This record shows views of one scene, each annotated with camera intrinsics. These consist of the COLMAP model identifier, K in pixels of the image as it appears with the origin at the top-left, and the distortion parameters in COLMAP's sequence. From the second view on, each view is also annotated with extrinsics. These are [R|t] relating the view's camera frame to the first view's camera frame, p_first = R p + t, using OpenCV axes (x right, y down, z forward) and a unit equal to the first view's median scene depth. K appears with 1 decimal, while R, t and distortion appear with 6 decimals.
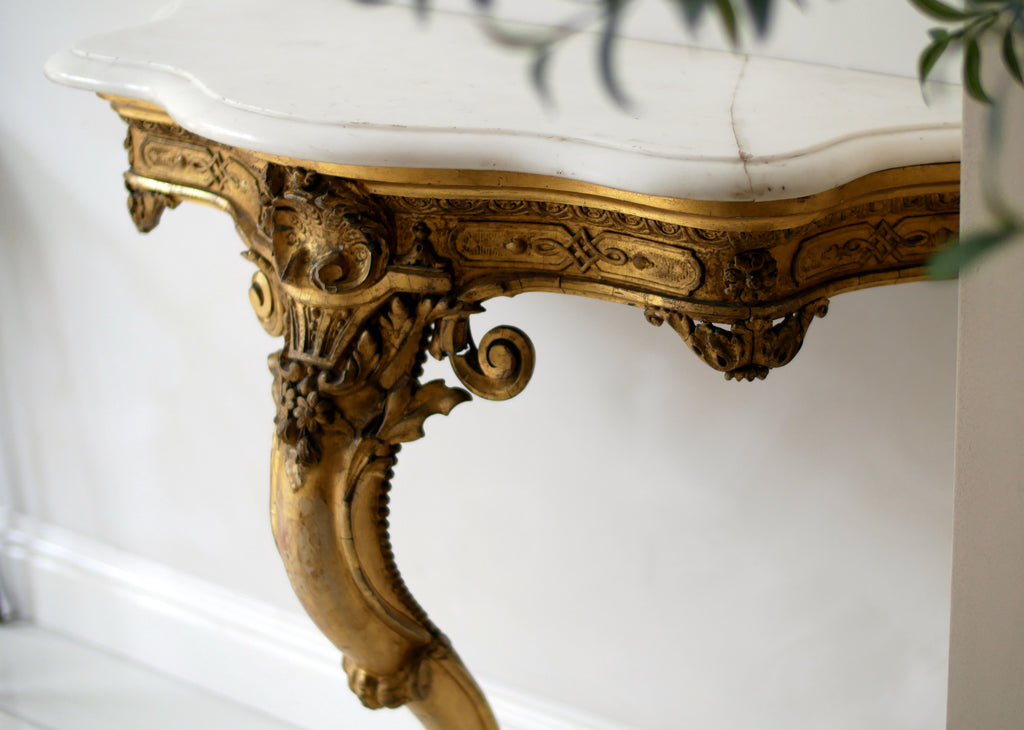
lens RADIAL K [[1939.2, 0, 591.7], [0, 1939.2, 365.0], [0, 0, 1]] dist [-0.128742, -0.136666]
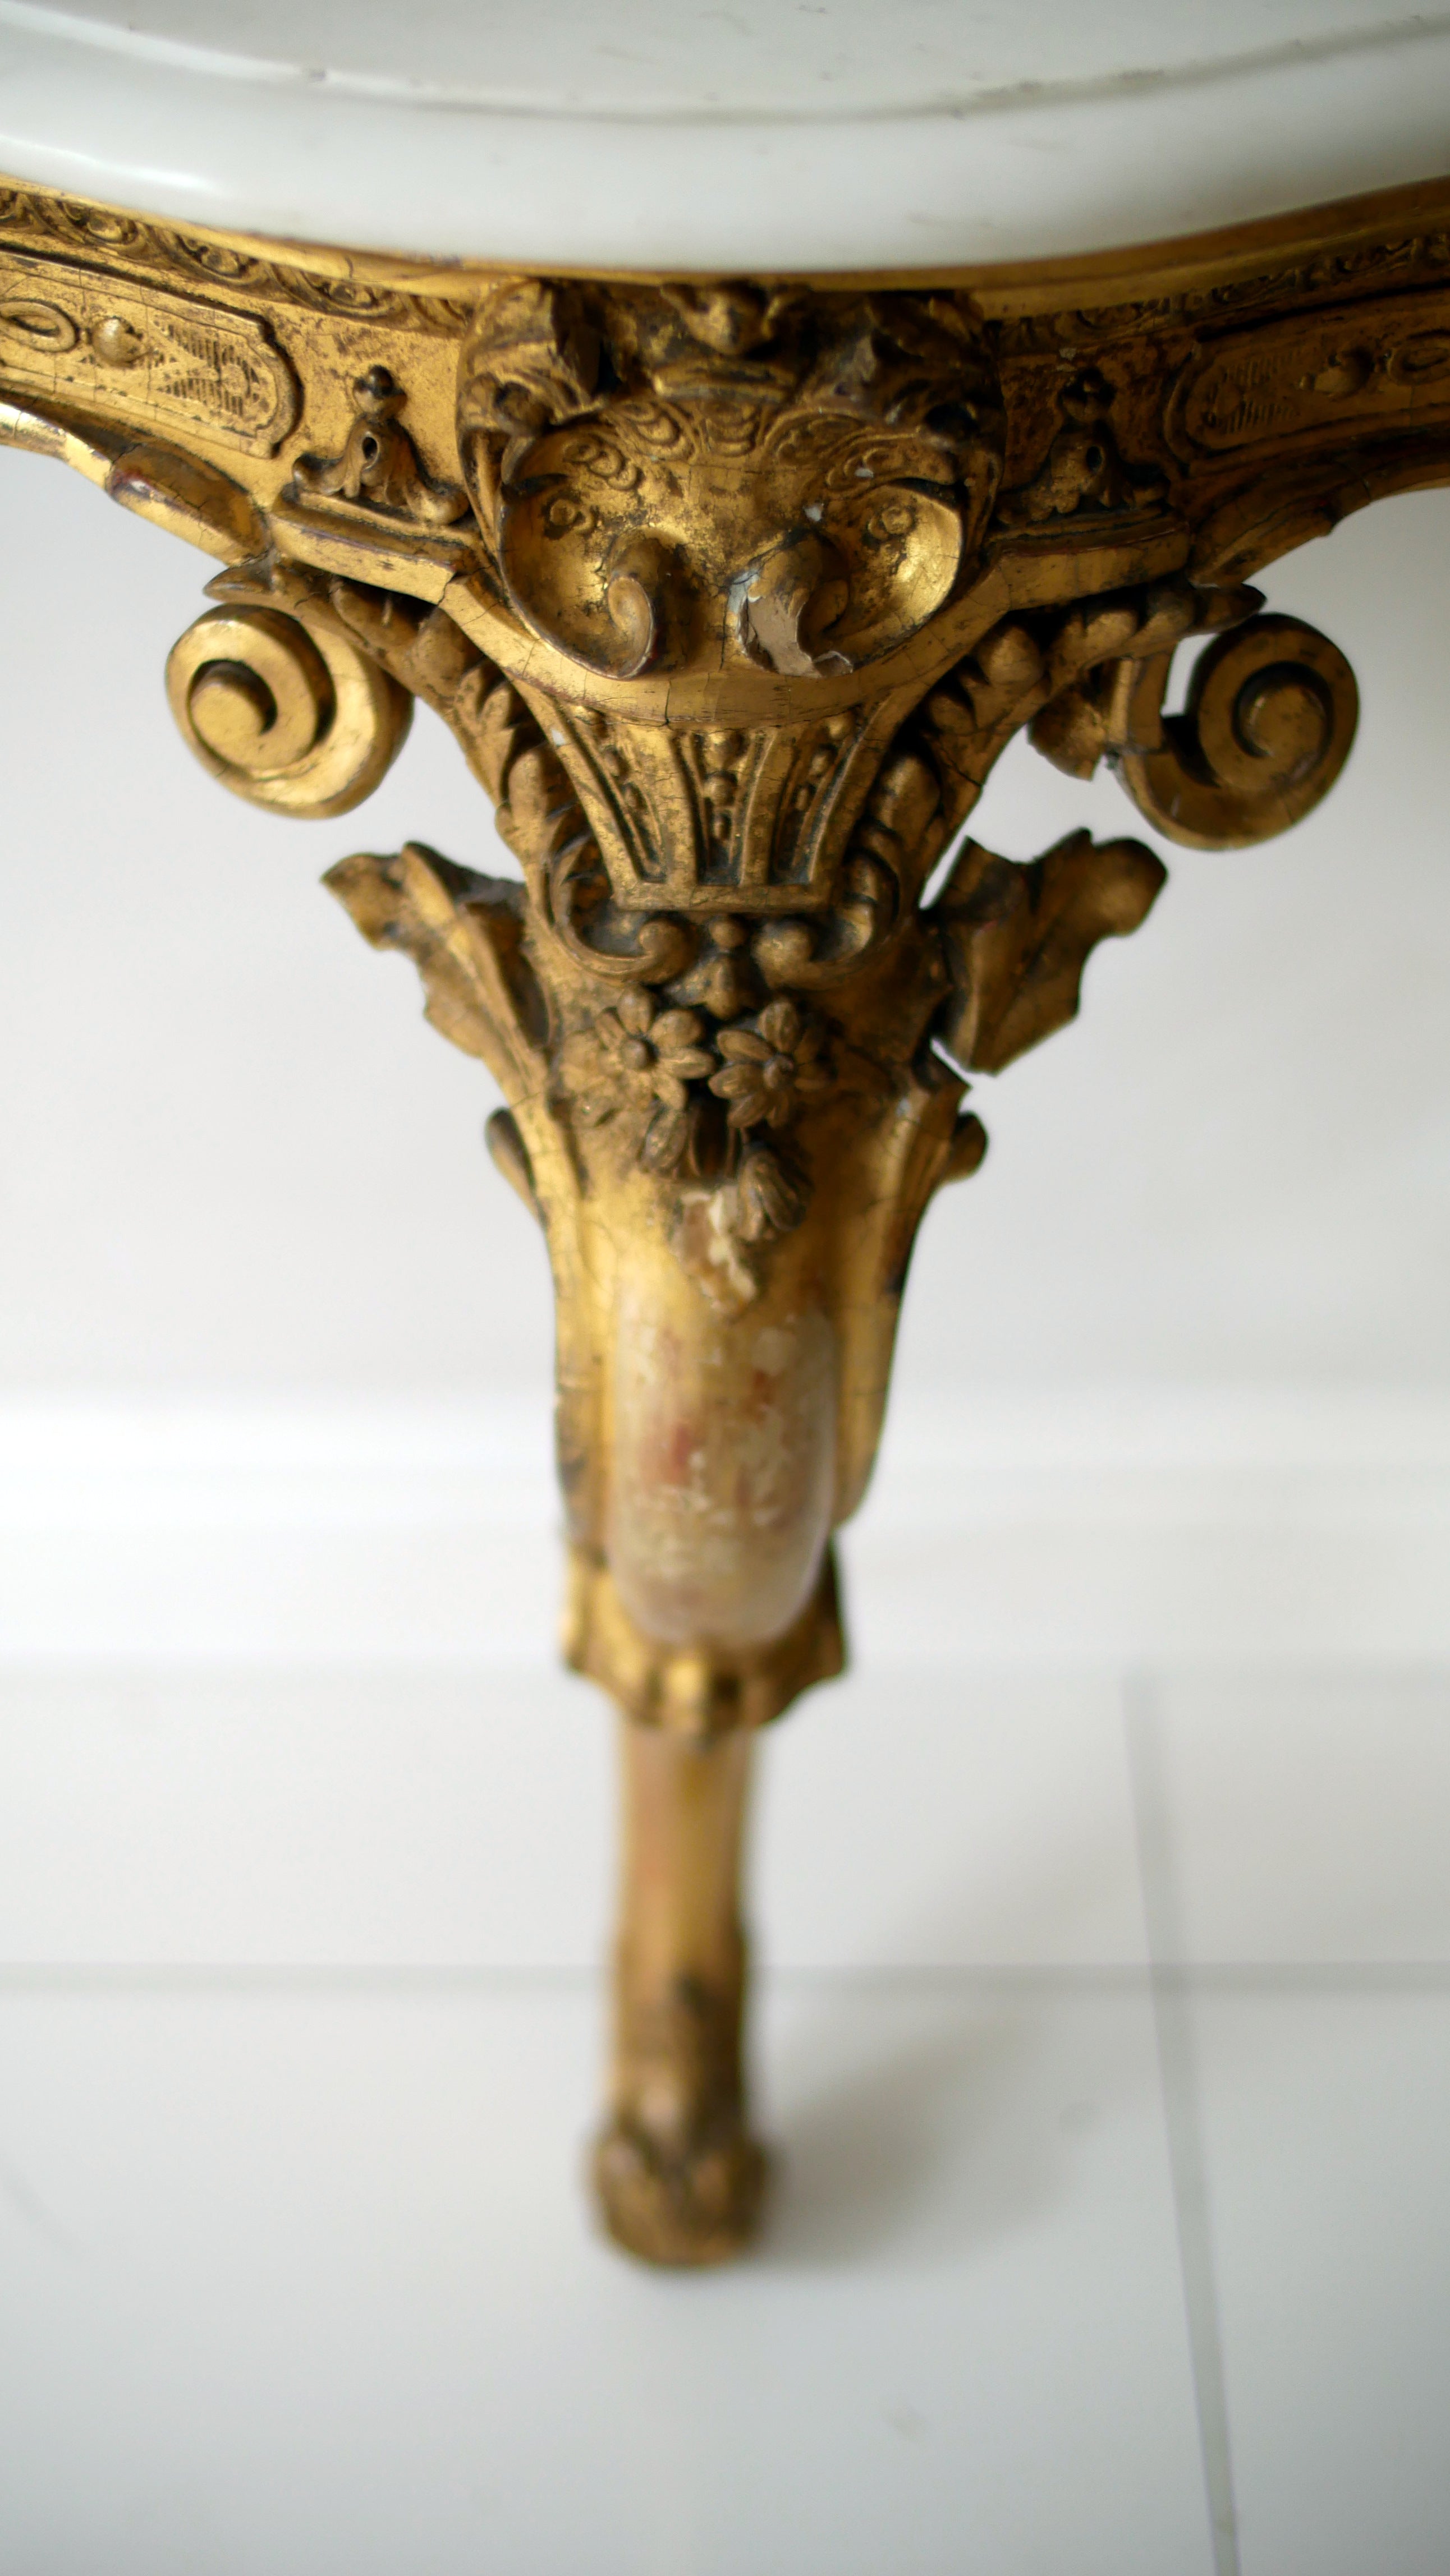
lens RADIAL K [[3881.9, 0, 725.0], [0, 3881.9, 1288.0], [0, 0, 1]] dist [-0.148272, -0.027594]
pose [[0.822896, -0.352119, 0.445931, -0.439182], [0.183844, 0.907611, 0.377417, -0.176062], [-0.537628, -0.228593, 0.811604, 0.515604]]
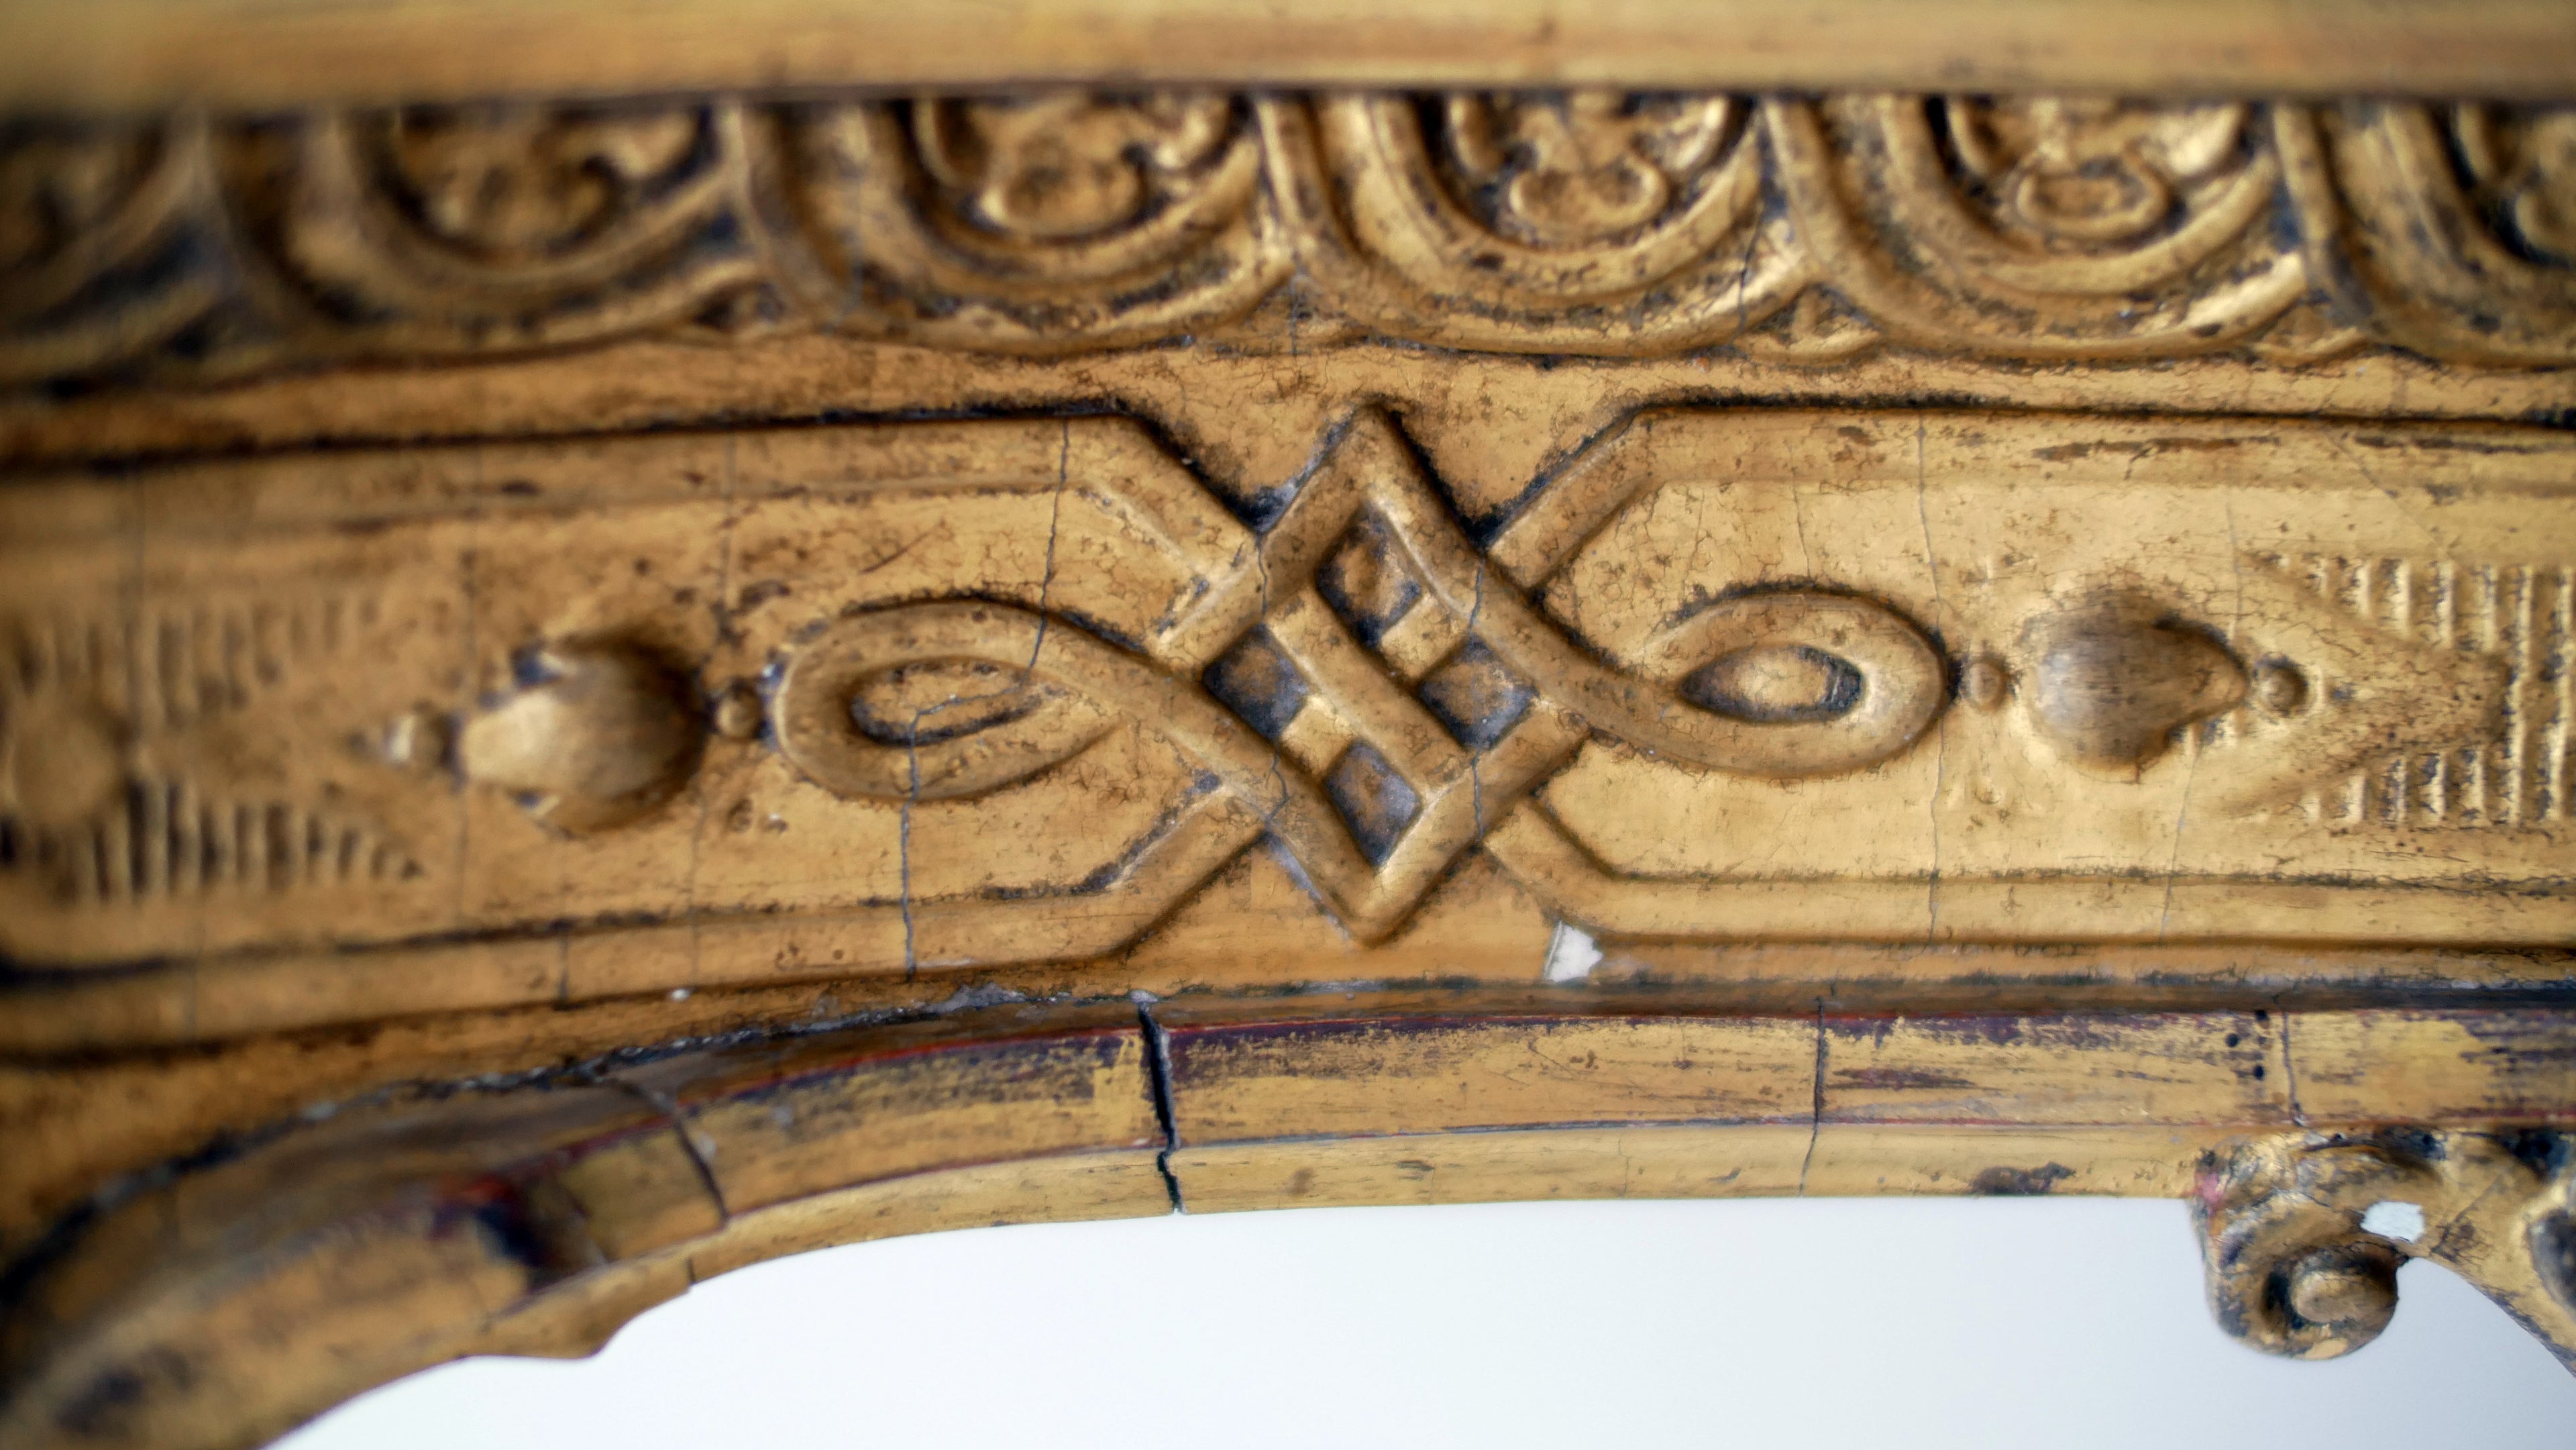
lens RADIAL K [[4167.2, 0, 1288.0], [0, 4167.2, 725.0], [0, 0, 1]] dist [-0.322815, -0.036238]
pose [[0.862253, -0.096373, 0.497225, -0.099675], [0.188951, 0.972062, -0.139259, -0.030867], [-0.469913, 0.214028, 0.856373, 0.823257]]
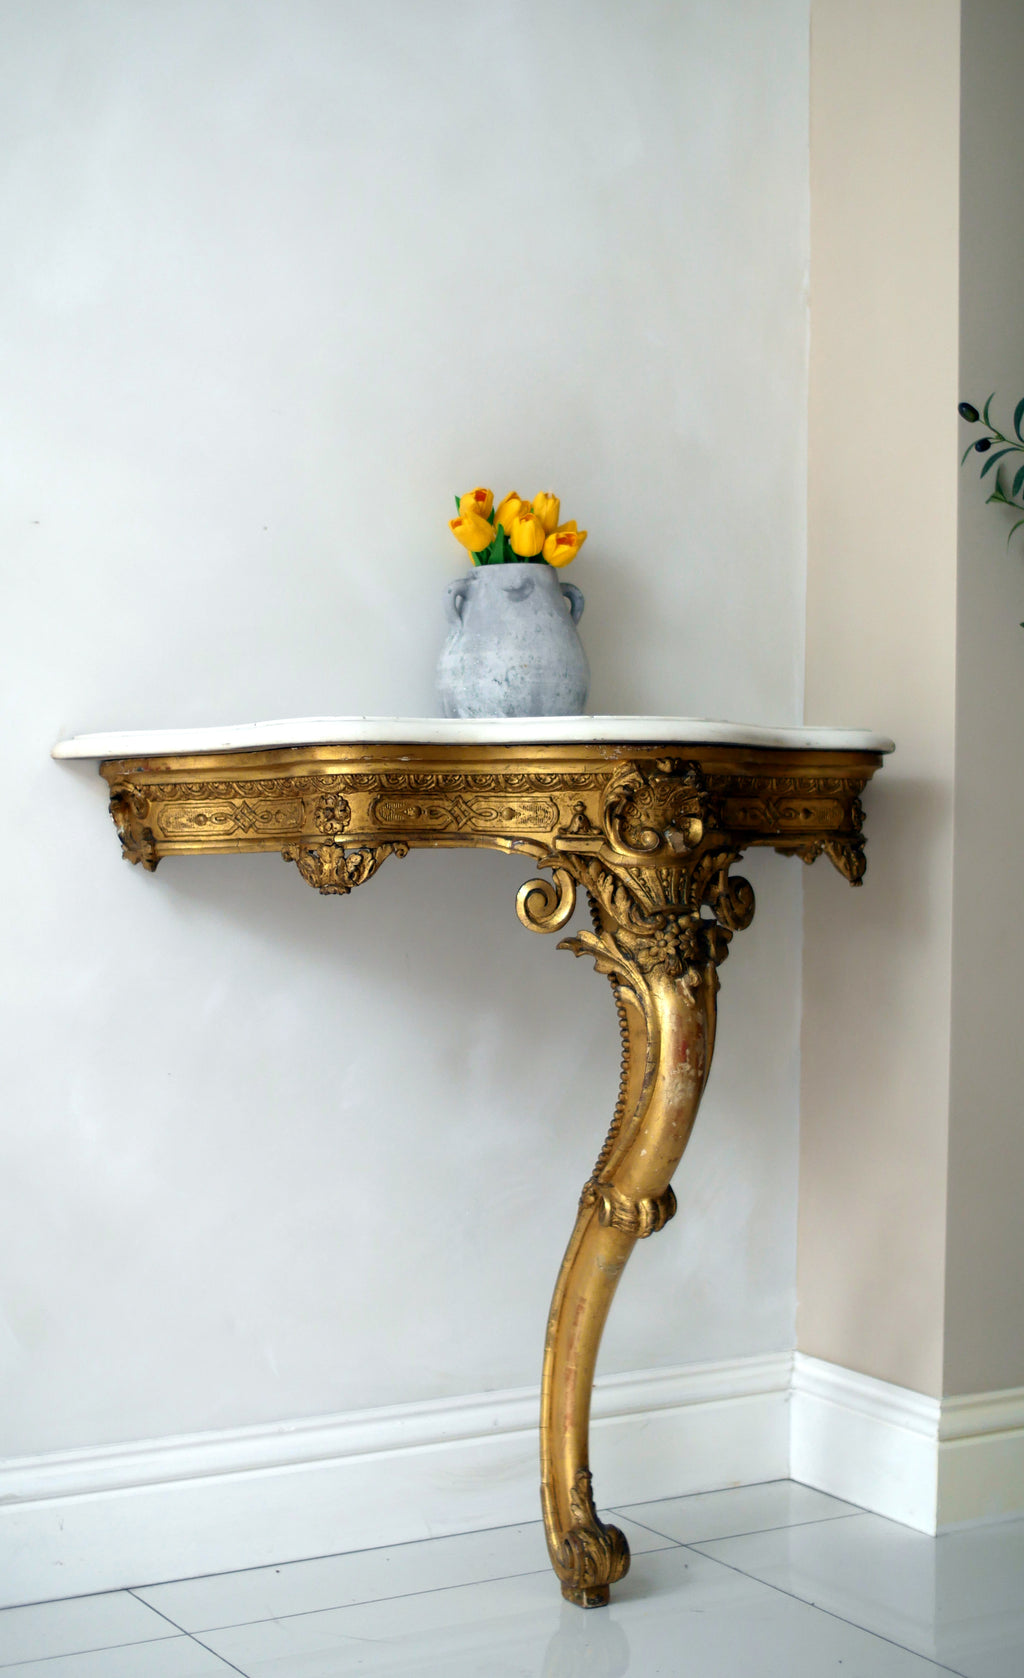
lens RADIAL K [[2905.4, 0, 454.4], [0, 2905.4, 741.9], [0, 0, 1]] dist [-0.085107, -0.203817]
pose [[0.451905, 0.023280, 0.891762, -2.002159], [0.326616, 0.925927, -0.189686, 0.221136], [-0.830122, 0.376984, 0.410828, 0.279122]]
